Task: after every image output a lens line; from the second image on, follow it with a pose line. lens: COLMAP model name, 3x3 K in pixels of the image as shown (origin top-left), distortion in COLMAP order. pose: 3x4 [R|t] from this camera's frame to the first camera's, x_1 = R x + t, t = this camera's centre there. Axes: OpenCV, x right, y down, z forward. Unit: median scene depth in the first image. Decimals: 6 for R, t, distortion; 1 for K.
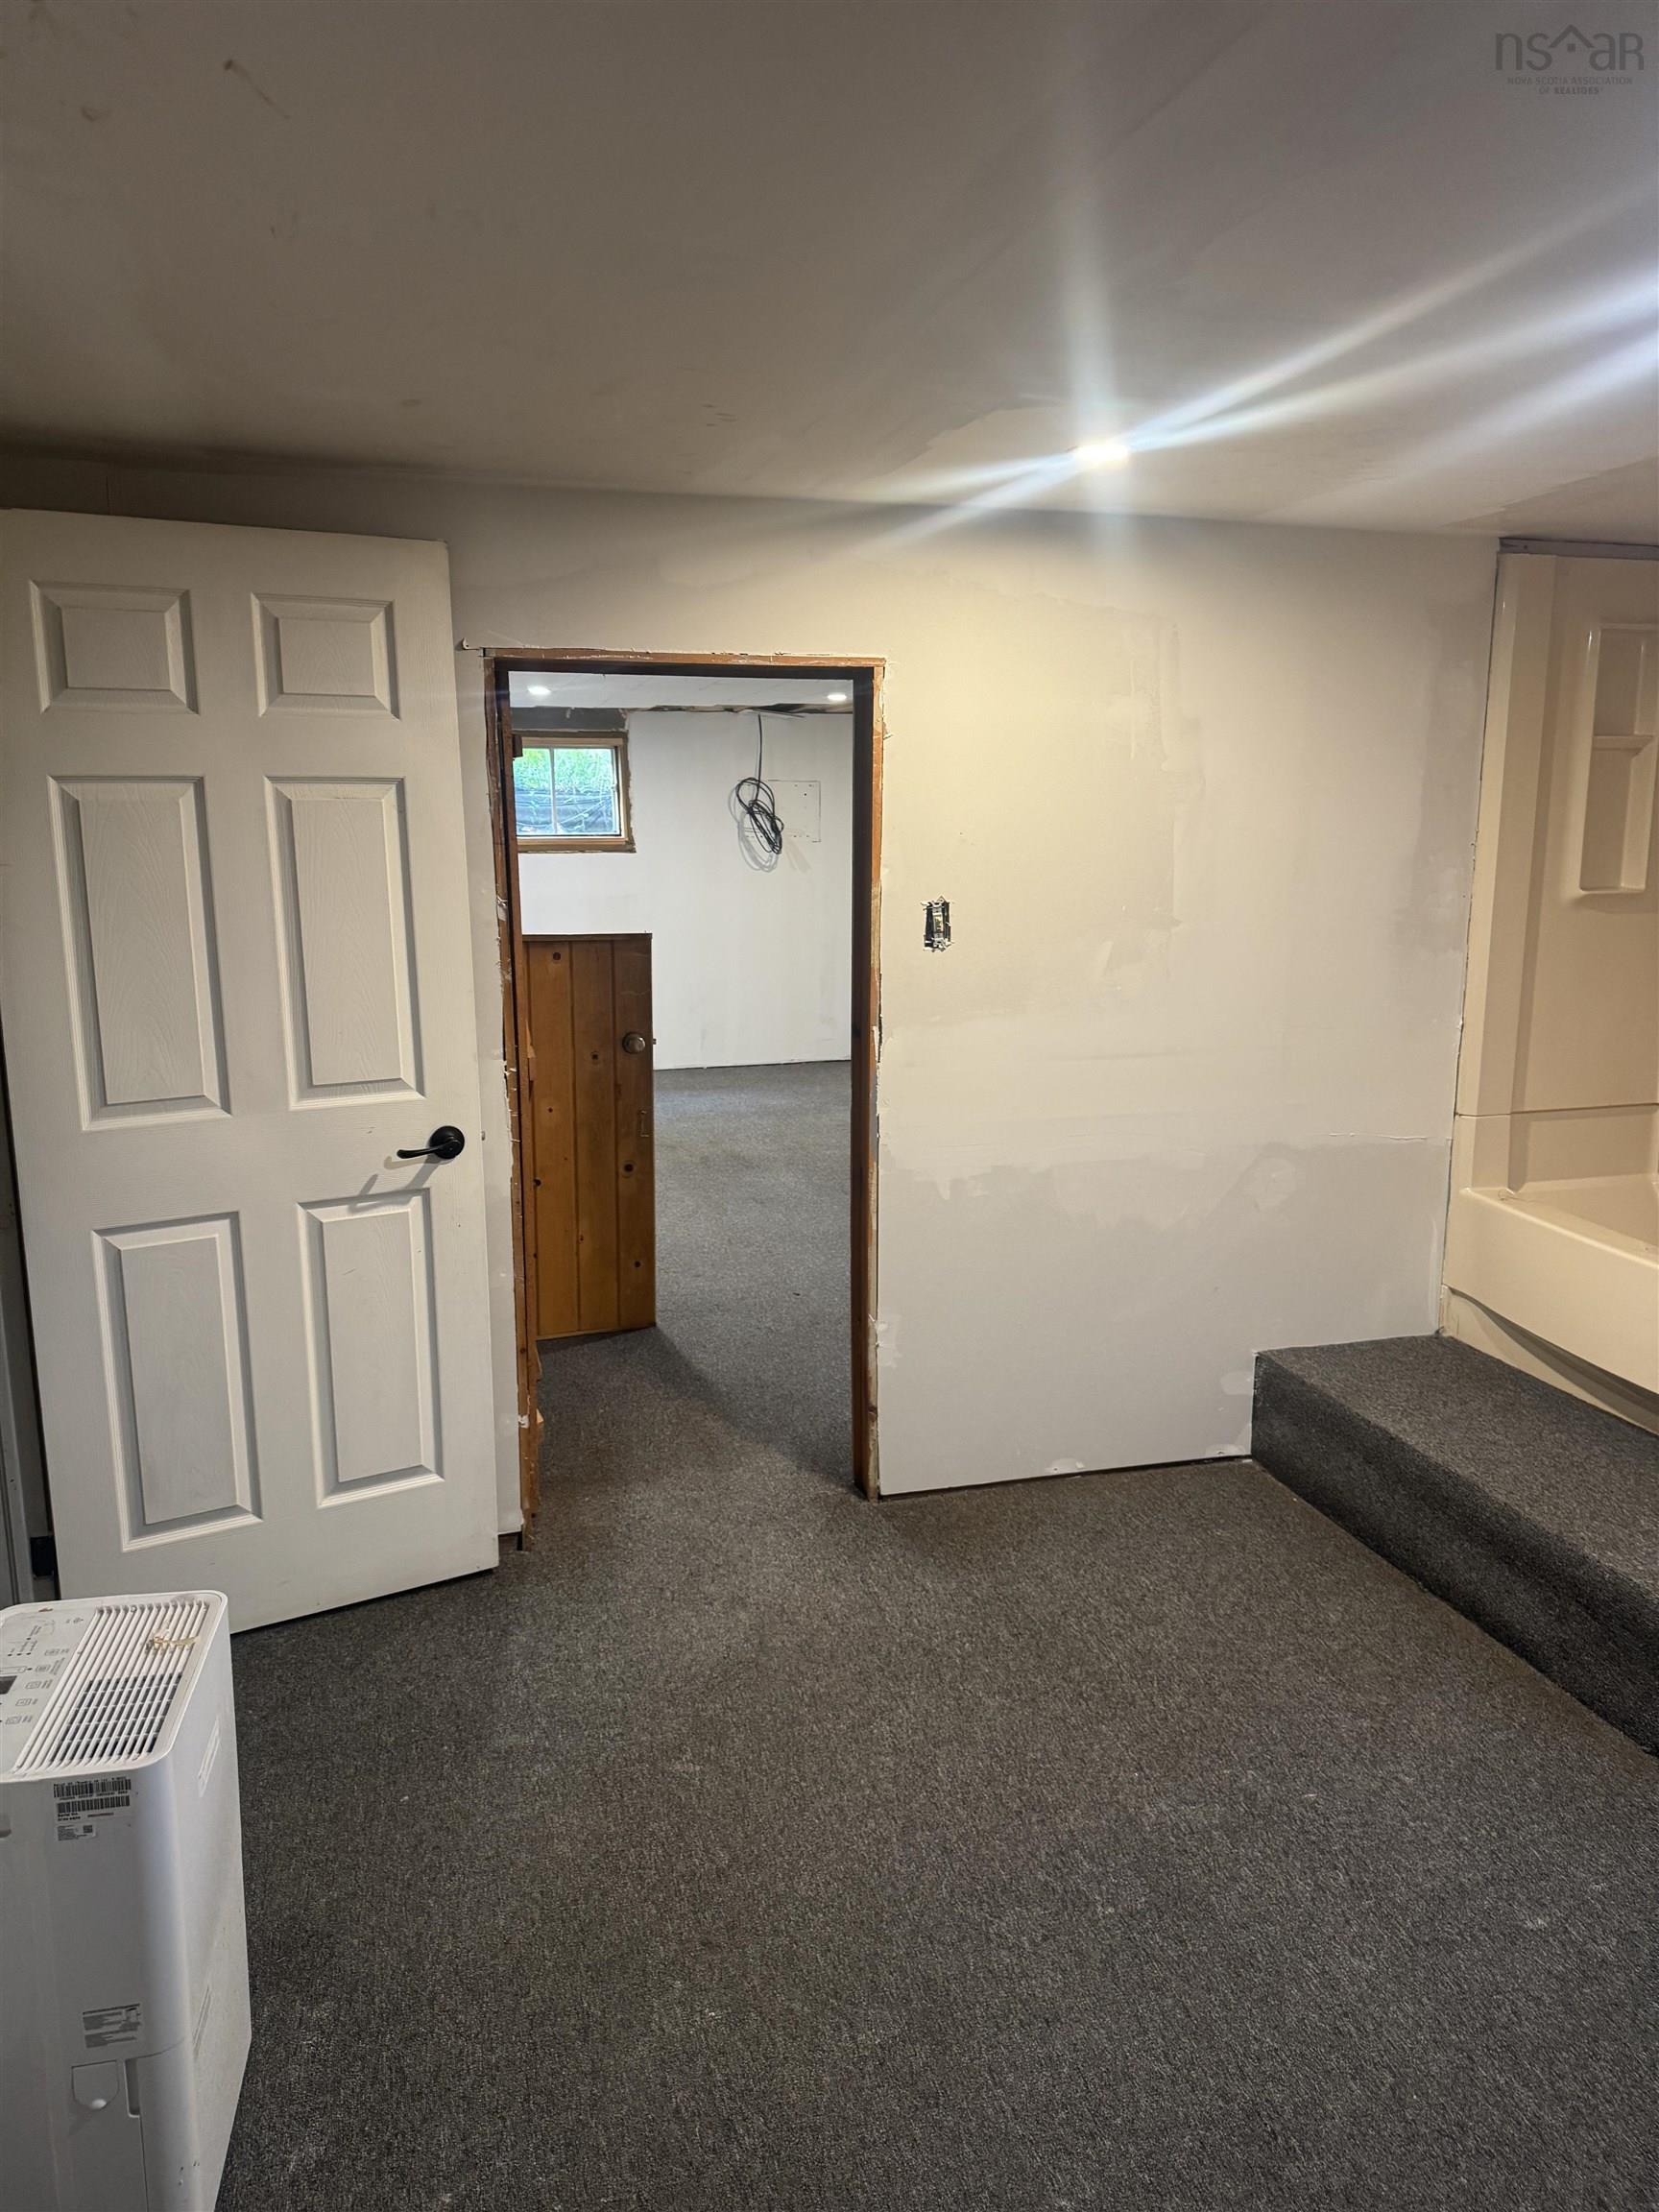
lens RADIAL K [[1546.0, 0, 827.8], [0, 1546.0, 1104.5], [0, 0, 1]] dist [-0.006563, -0.006428]
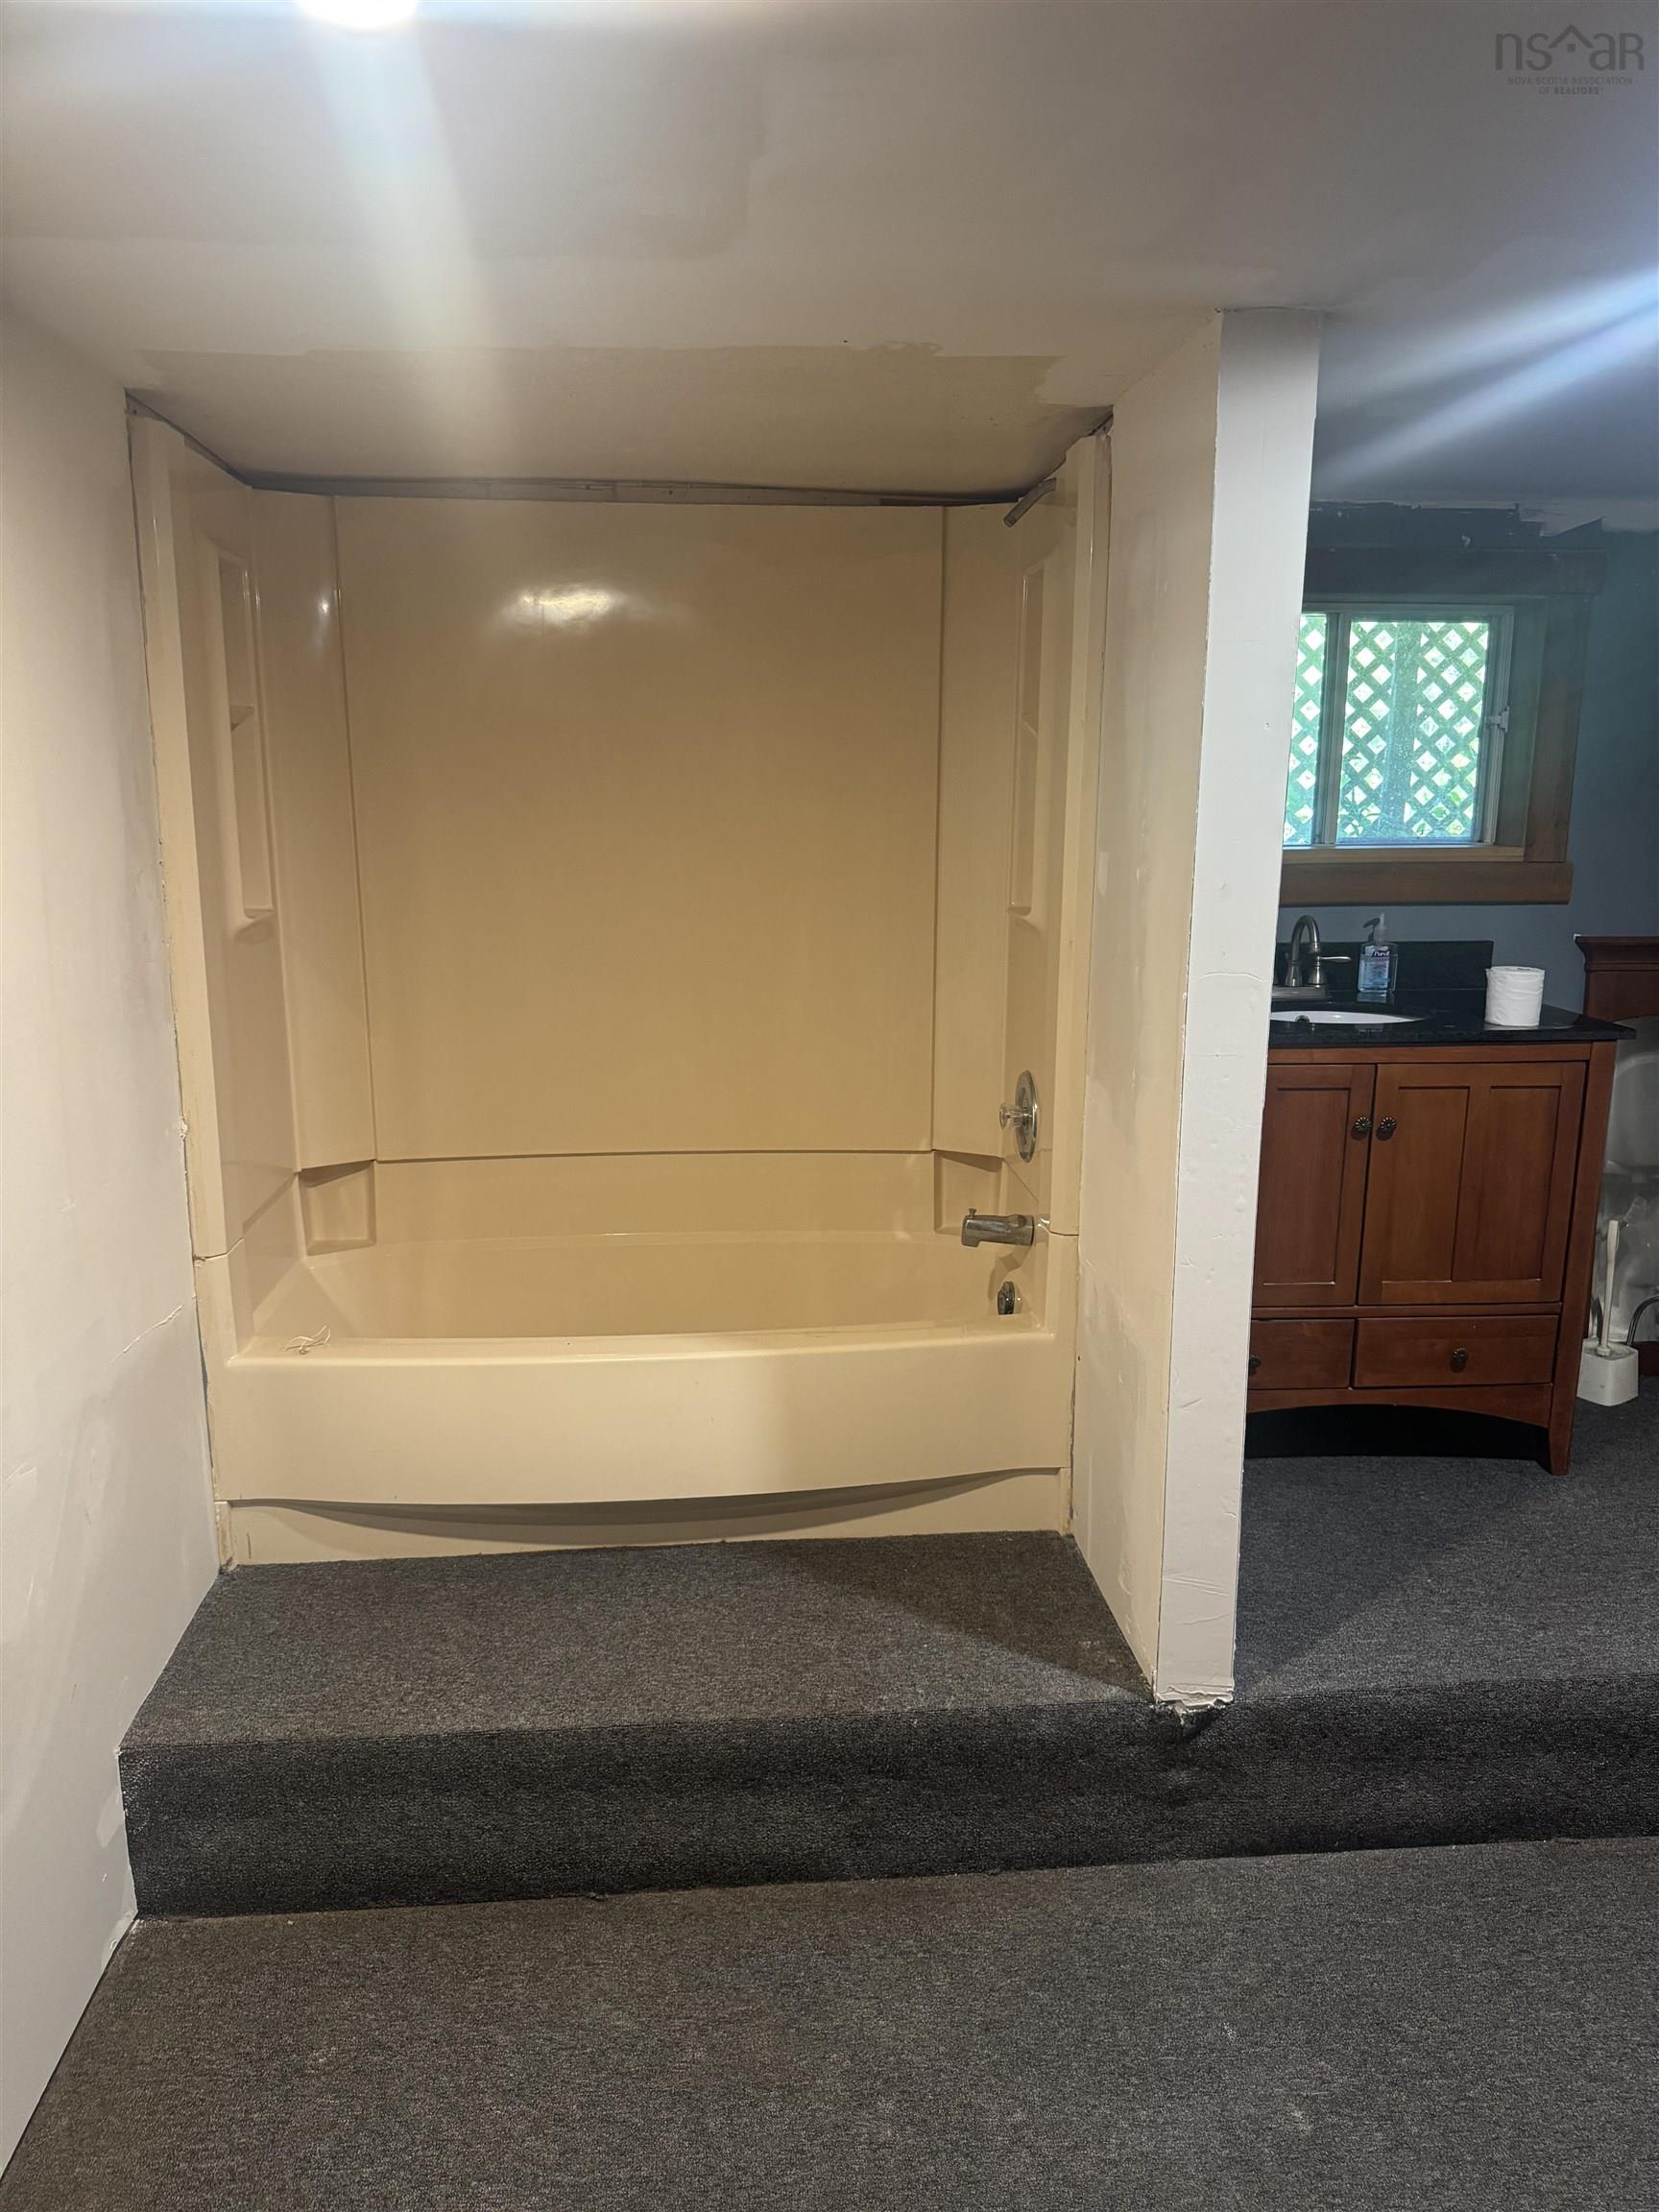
lens RADIAL K [[1546.0, 0, 846.3], [0, 1546.0, 1111.2], [0, 0, 1]] dist [-0.006563, -0.006428]
pose [[0.197003, -0.199065, 0.959981, -0.201854], [0.181985, 0.969578, 0.163709, -0.133867], [-0.963365, 0.142451, 0.227236, 0.651433]]
